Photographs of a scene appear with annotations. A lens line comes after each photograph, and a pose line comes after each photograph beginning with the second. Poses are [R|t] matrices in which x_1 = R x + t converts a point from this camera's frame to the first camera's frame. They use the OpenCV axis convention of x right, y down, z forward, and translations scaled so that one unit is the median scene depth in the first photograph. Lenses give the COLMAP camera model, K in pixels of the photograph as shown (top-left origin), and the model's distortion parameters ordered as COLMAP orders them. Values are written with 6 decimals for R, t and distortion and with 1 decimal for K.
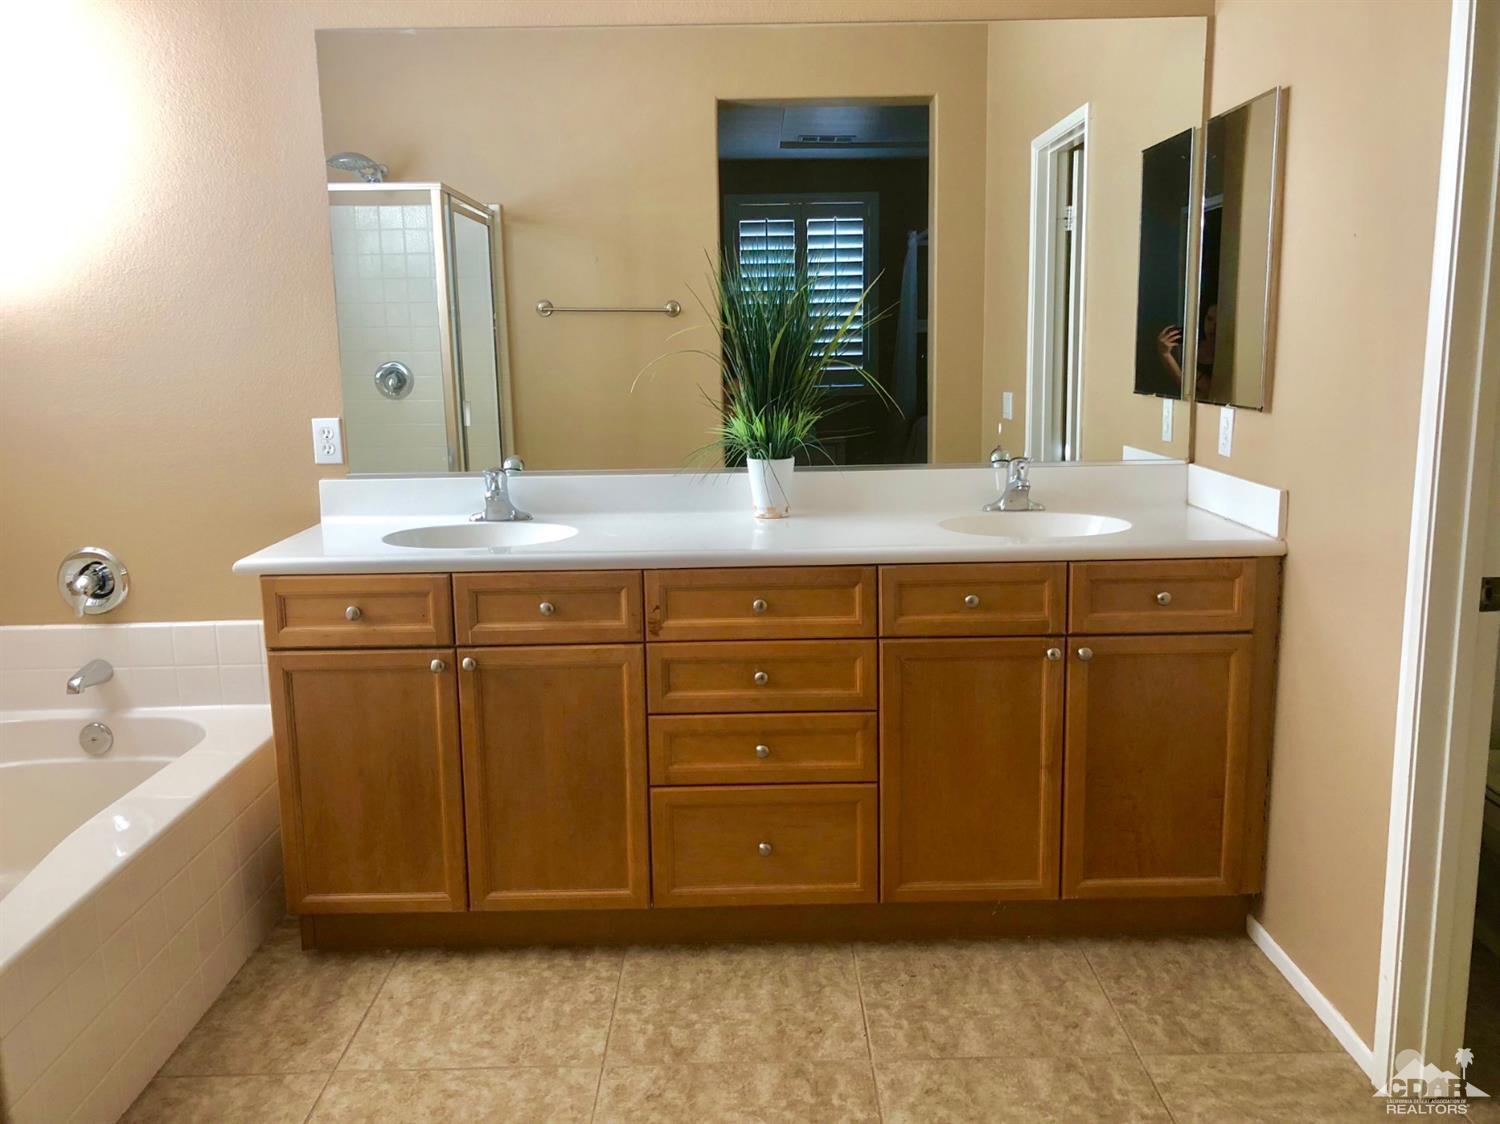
lens RADIAL K [[1247.9, 0, 754.2], [0, 1247.9, 536.2], [0, 0, 1]] dist [0.013757, 0.009537]
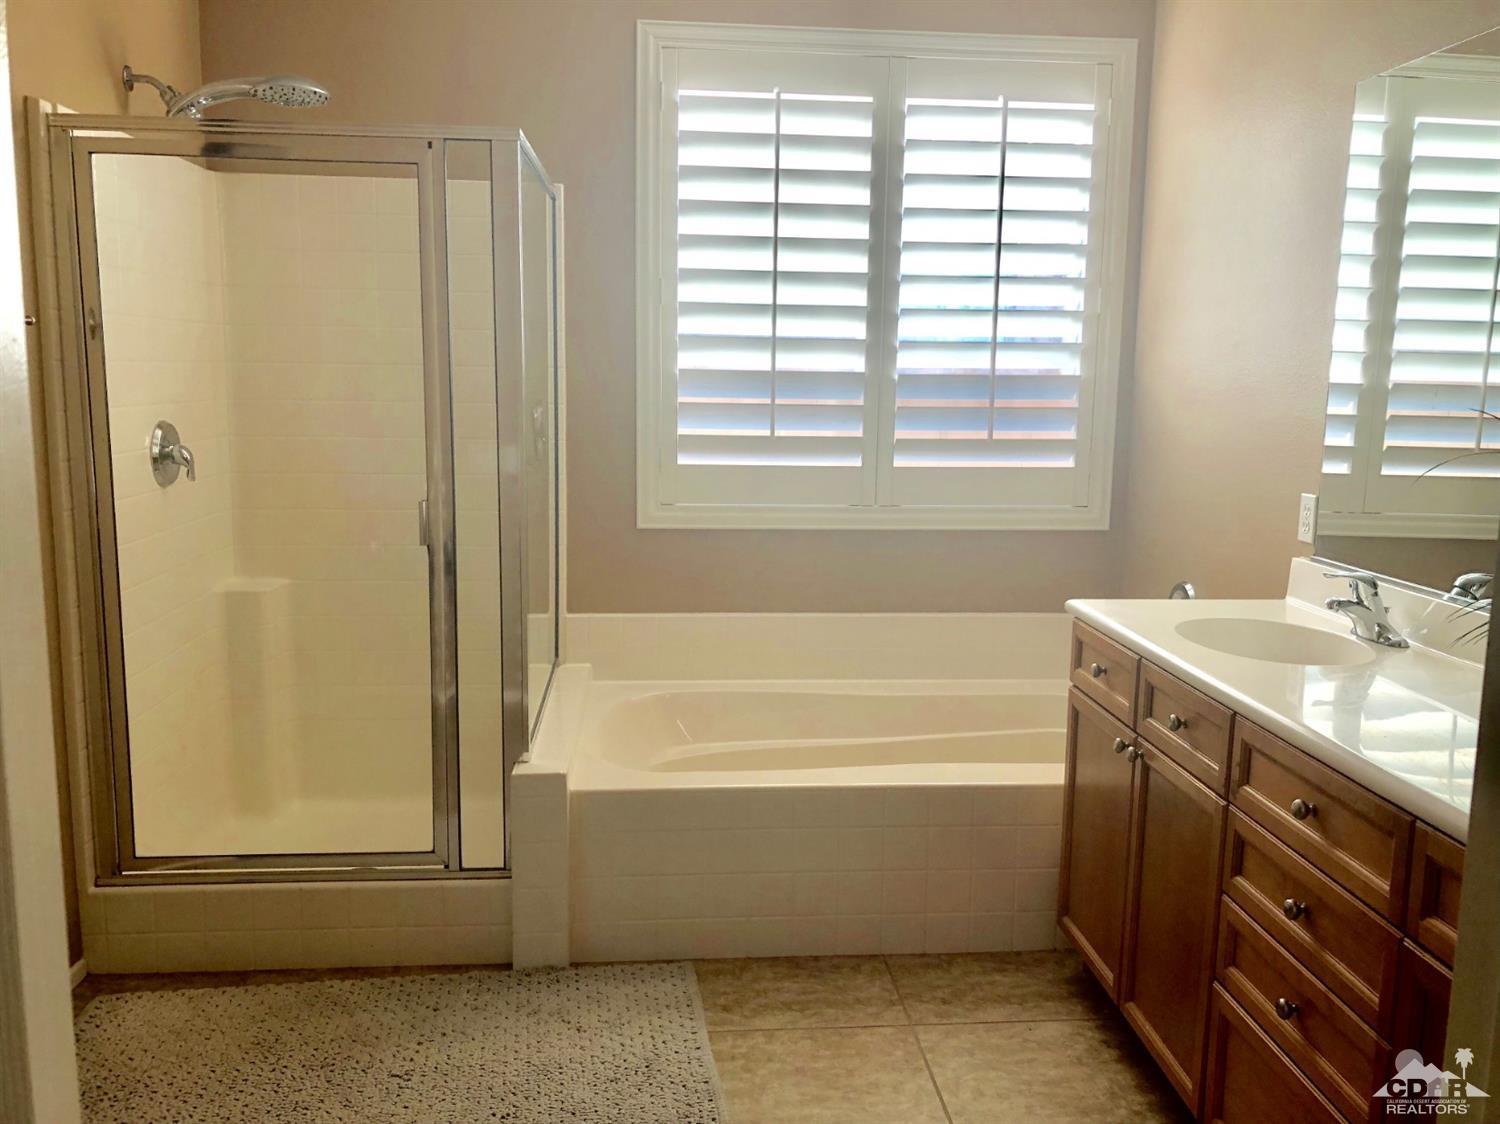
lens RADIAL K [[1247.9, 0, 754.2], [0, 1247.9, 536.2], [0, 0, 1]] dist [0.013757, 0.009537]
pose [[0.074742, 0.152959, -0.985402, 0.664229], [-0.176001, 0.974677, 0.137945, -0.141399], [0.981548, 0.163122, 0.099771, 0.589256]]
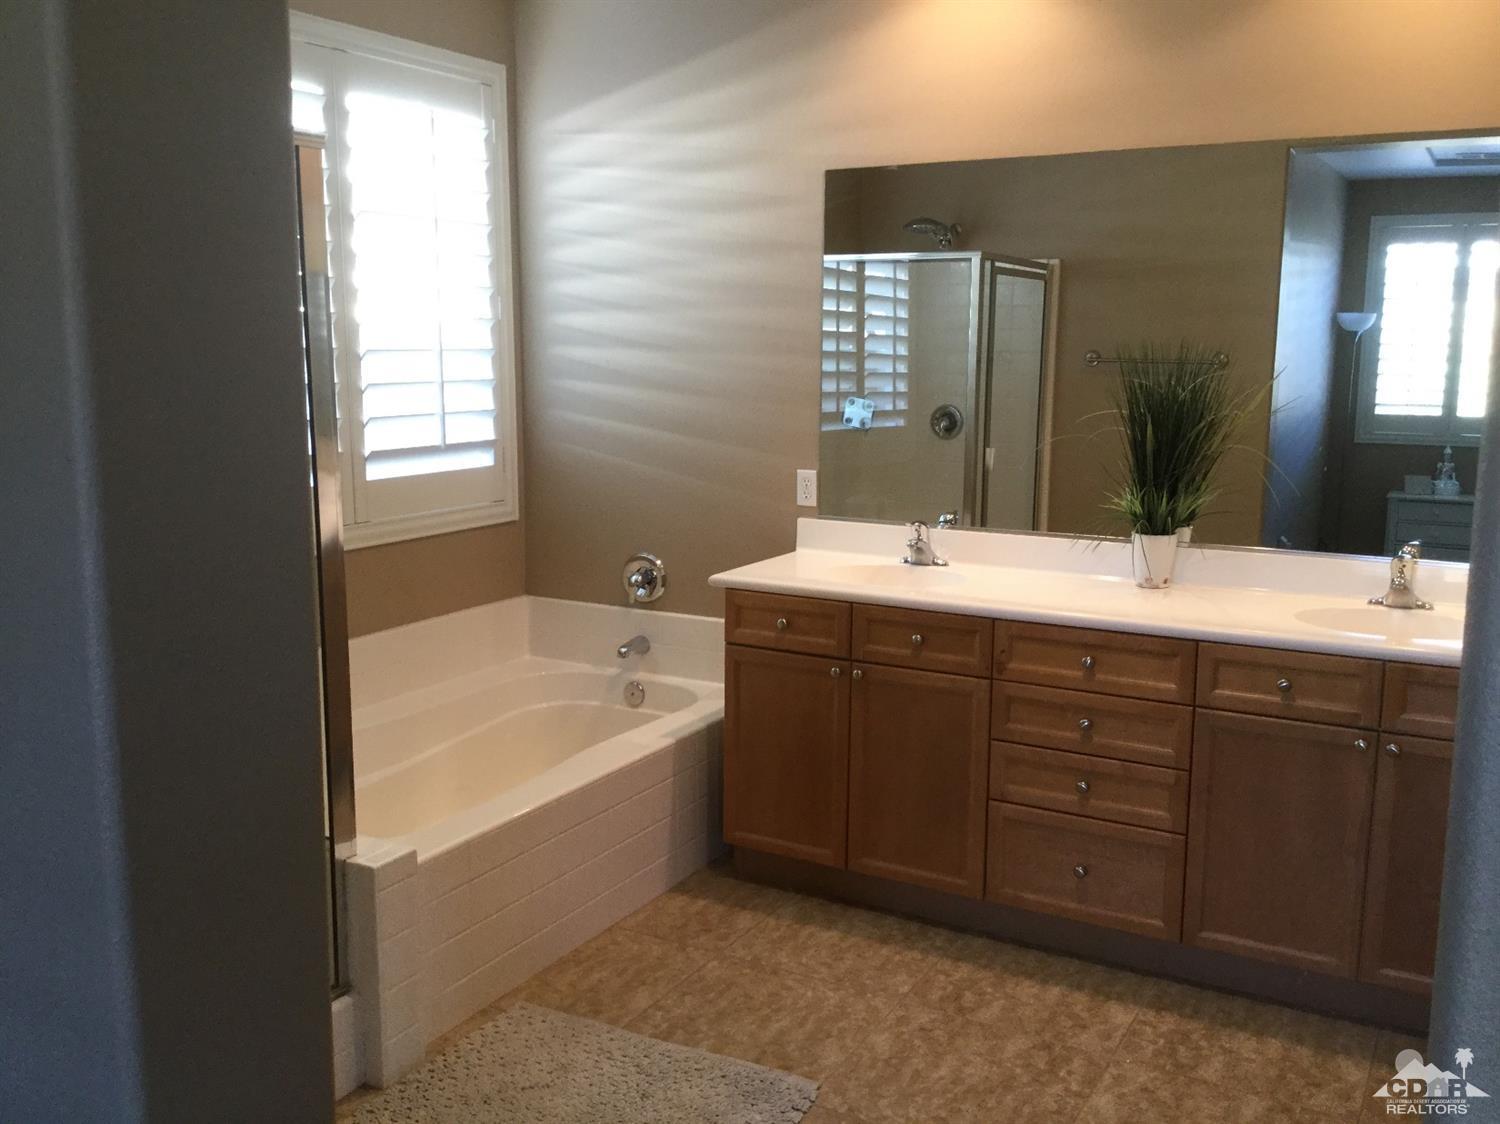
lens RADIAL K [[1365.2, 0, 750.0], [0, 1365.2, 562.0], [0, 0, 1]] dist [0.142268, -0.352378]
pose [[0.868366, 0.103190, -0.485069, 0.341444], [-0.102521, 0.994337, 0.027996, -0.040678], [0.485211, 0.025419, 0.874028, -0.281962]]
